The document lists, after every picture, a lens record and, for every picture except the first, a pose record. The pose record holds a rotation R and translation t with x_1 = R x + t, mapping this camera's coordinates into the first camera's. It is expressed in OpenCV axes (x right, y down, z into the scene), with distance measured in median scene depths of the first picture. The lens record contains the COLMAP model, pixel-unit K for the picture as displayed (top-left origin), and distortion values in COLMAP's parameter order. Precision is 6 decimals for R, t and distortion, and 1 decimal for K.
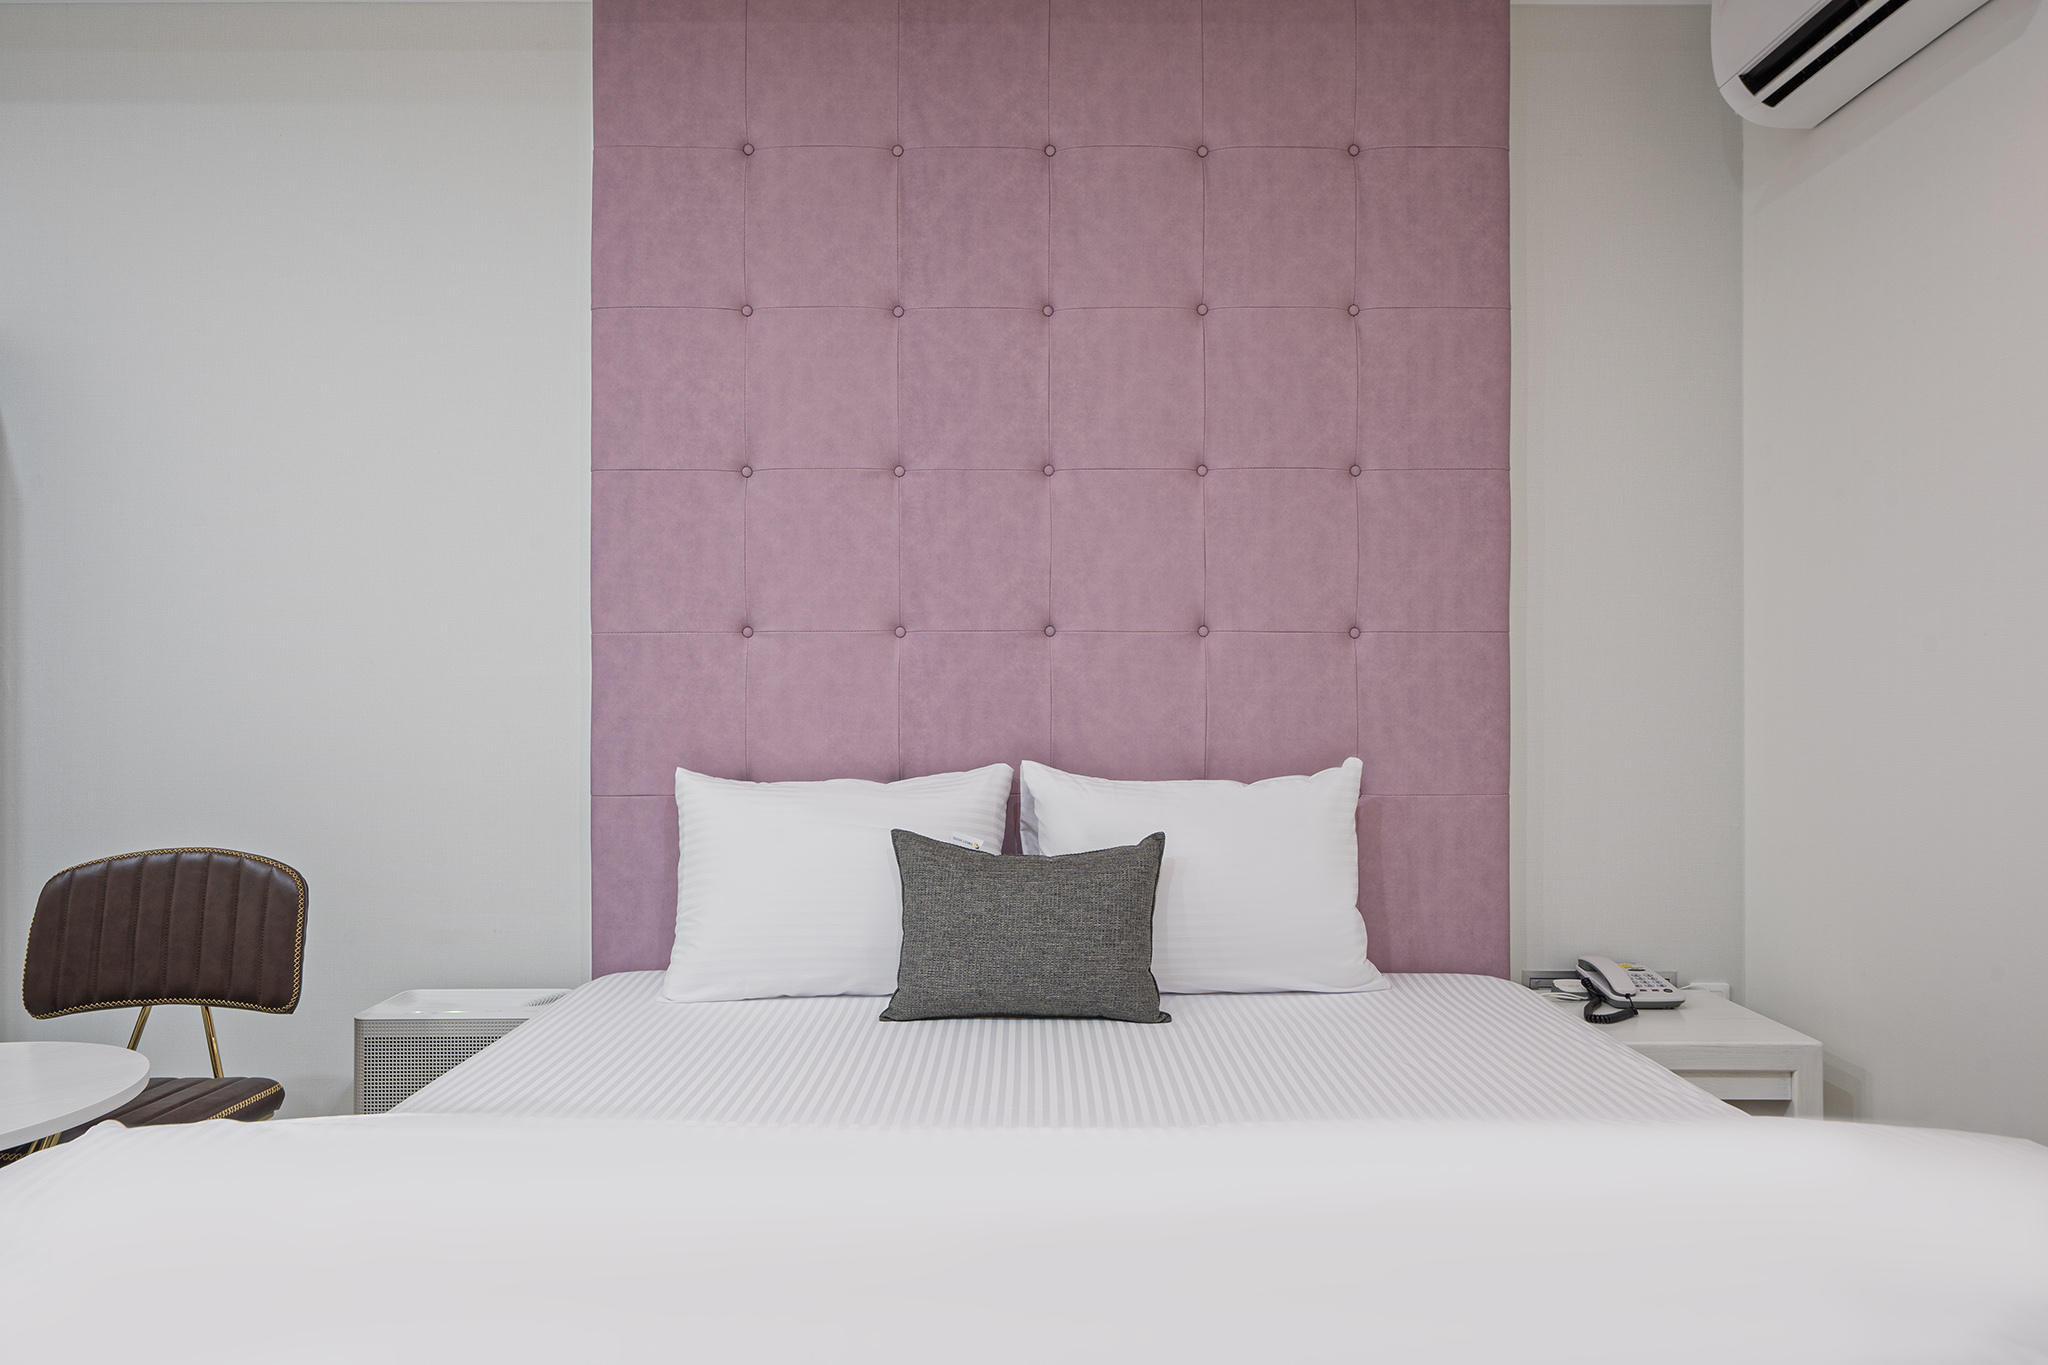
lens RADIAL K [[1373.0, 0, 1030.3], [0, 1373.0, 676.5], [0, 0, 1]] dist [-0.001297, -0.000470]
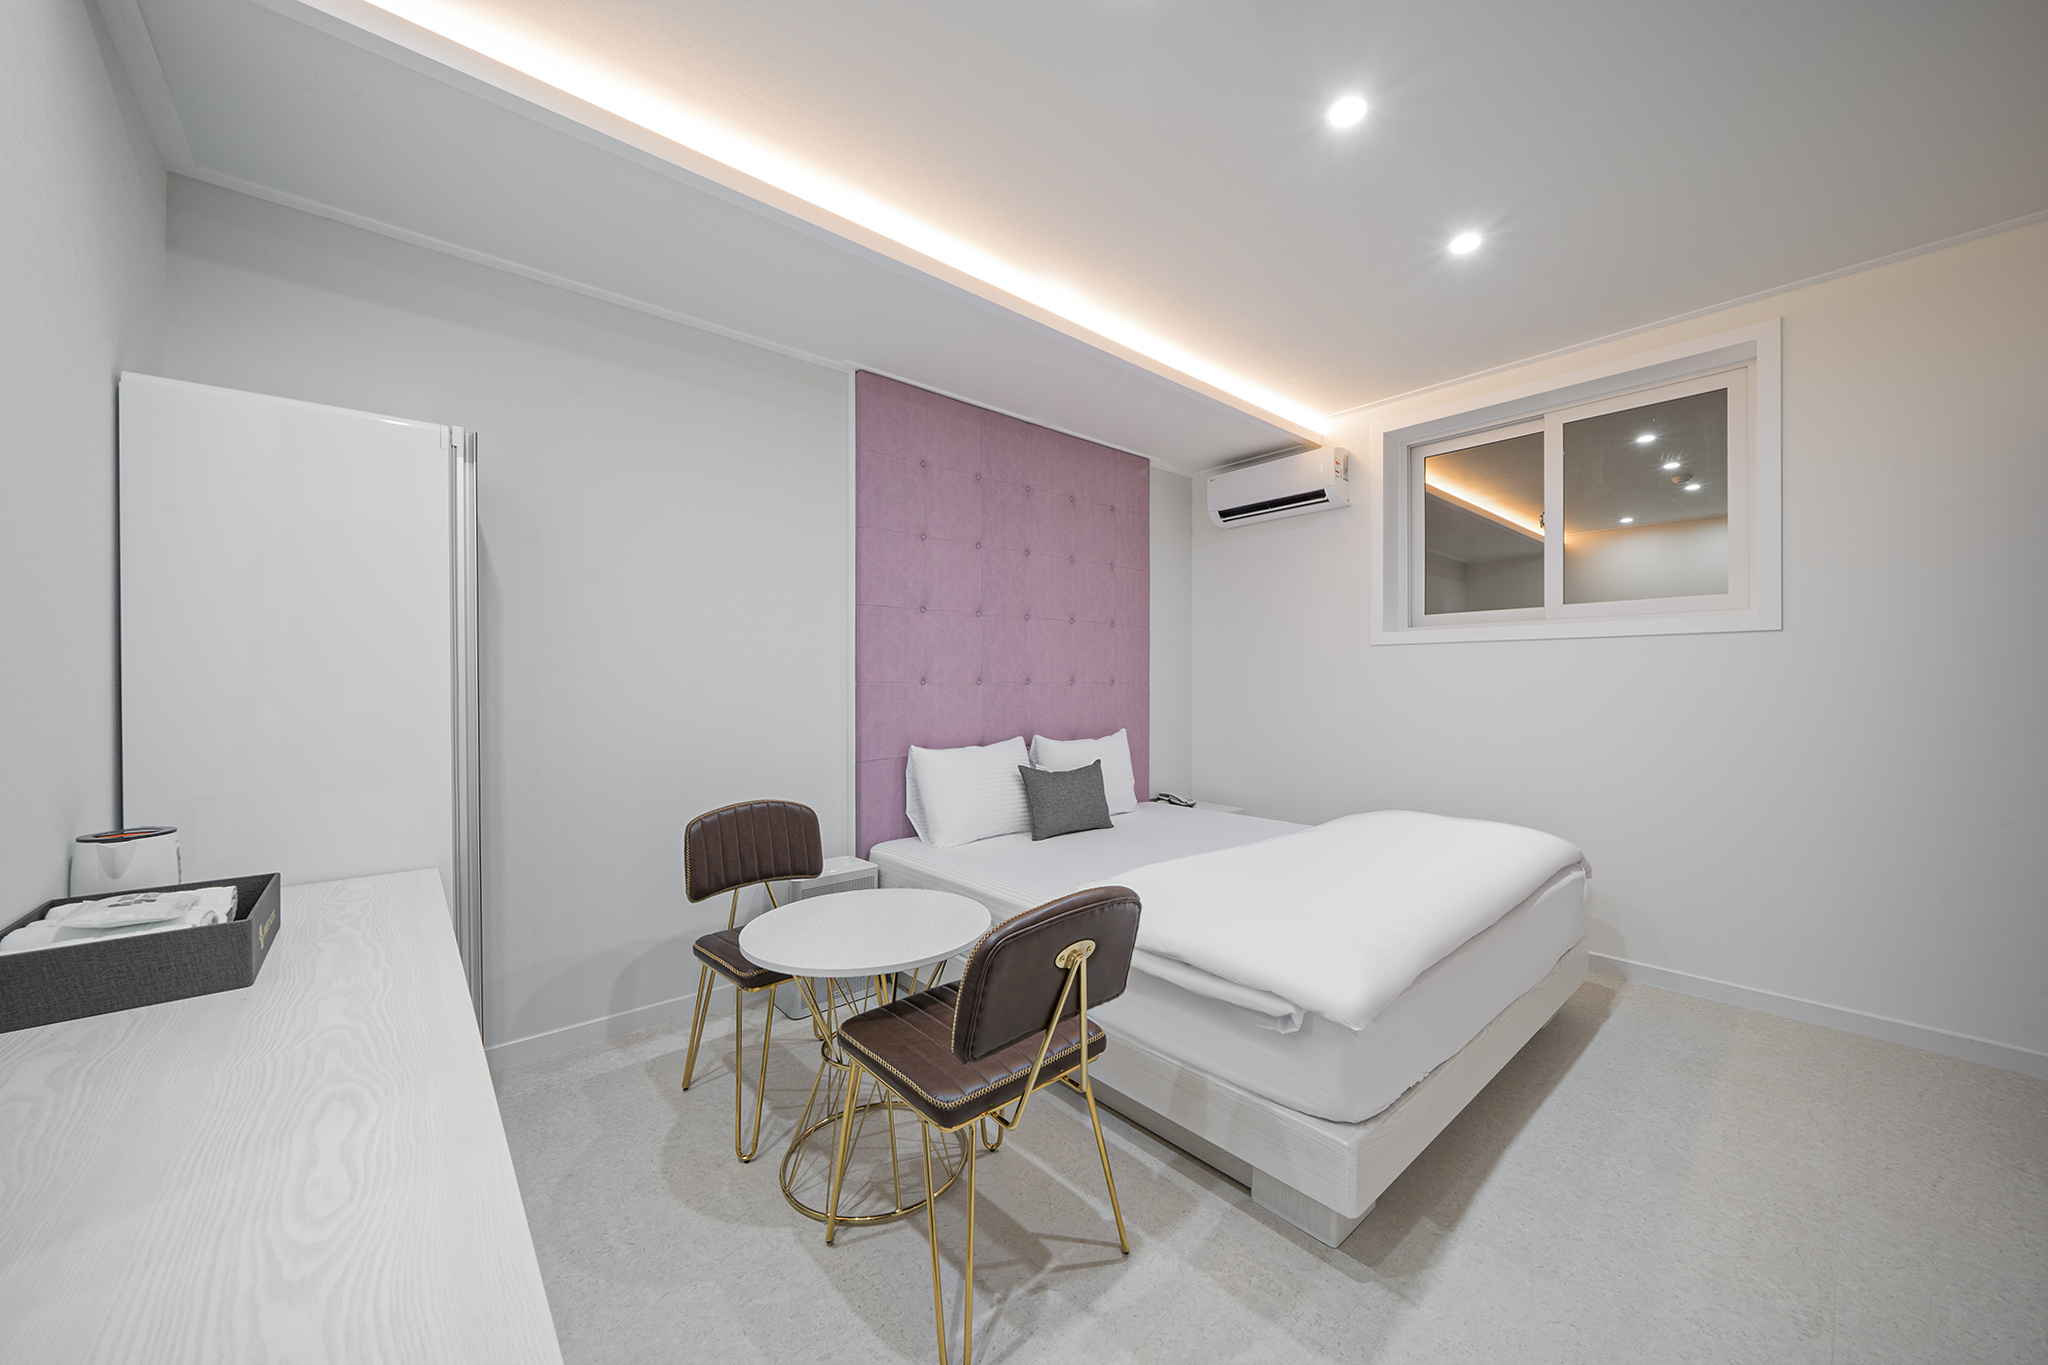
lens RADIAL K [[725.4, 0, 1025.0], [0, 725.4, 683.2], [0, 0, 1]] dist [-0.007212, -0.000143]
pose [[0.763175, 0.001958, 0.646189, -0.843457], [-0.003521, 0.999993, 0.001129, -0.033251], [-0.646183, -0.003137, 0.763176, 0.001520]]
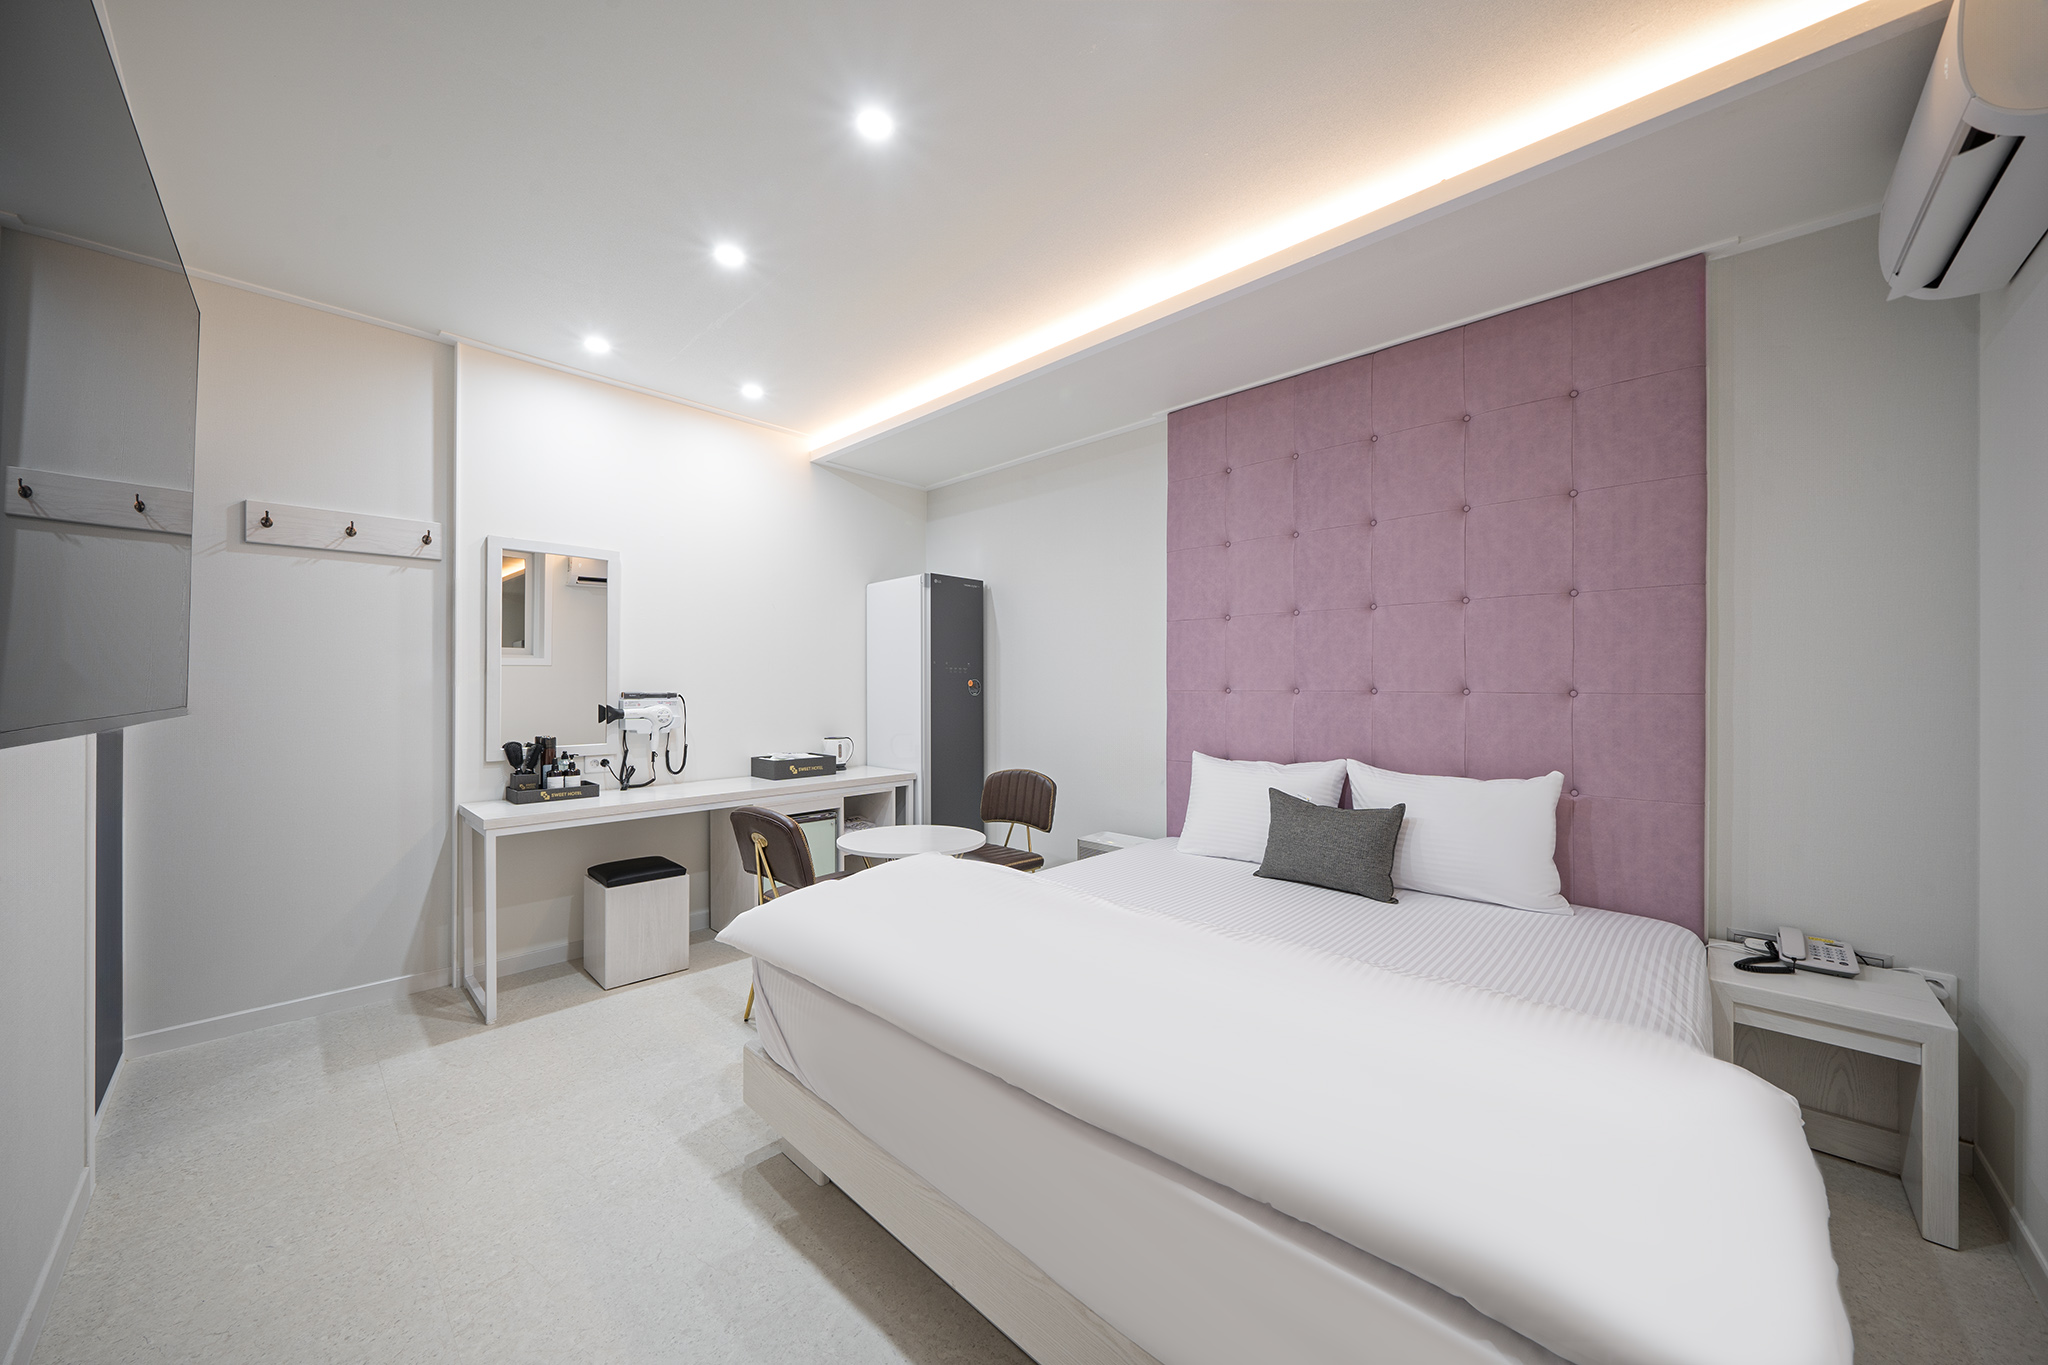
lens RADIAL K [[722.0, 0, 1013.8], [0, 722.0, 688.3], [0, 0, 1]] dist [-0.008502, -0.000065]
pose [[0.713262, 0.003393, -0.700890, 0.360948], [0.001294, 0.999980, 0.006158, -0.044419], [0.700897, -0.005299, 0.713243, -0.063643]]
